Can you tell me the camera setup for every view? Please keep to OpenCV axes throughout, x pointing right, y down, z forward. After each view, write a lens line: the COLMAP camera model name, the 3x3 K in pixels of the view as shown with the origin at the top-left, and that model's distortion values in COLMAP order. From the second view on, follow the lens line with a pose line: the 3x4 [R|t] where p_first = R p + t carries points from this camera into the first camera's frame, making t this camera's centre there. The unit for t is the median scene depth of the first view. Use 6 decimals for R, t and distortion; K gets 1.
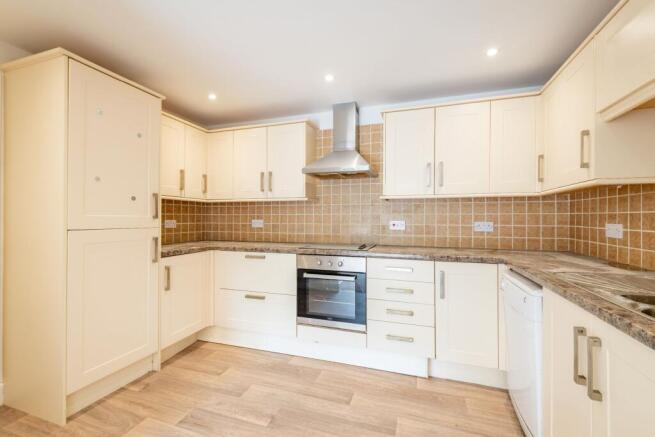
lens RADIAL K [[287.6, 0, 323.4], [0, 287.6, 218.8], [0, 0, 1]] dist [-0.005292, -0.000741]
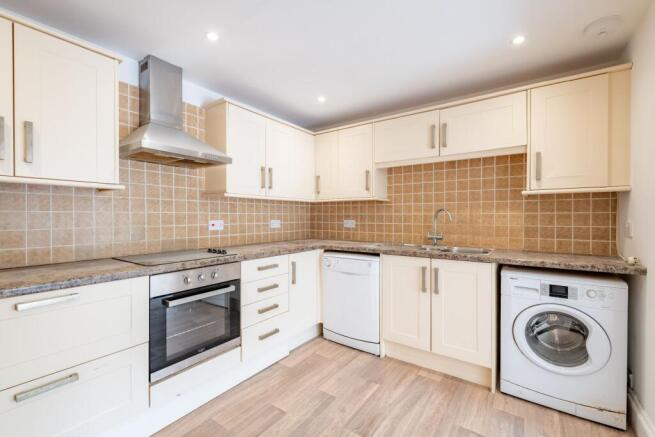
lens RADIAL K [[287.6, 0, 325.2], [0, 287.6, 216.1], [0, 0, 1]] dist [-0.005292, -0.000741]
pose [[0.269024, -0.003160, 0.963128, -0.650311], [0.003053, 0.999992, 0.002428, -0.009467], [-0.963129, 0.002287, 0.269032, 0.500497]]
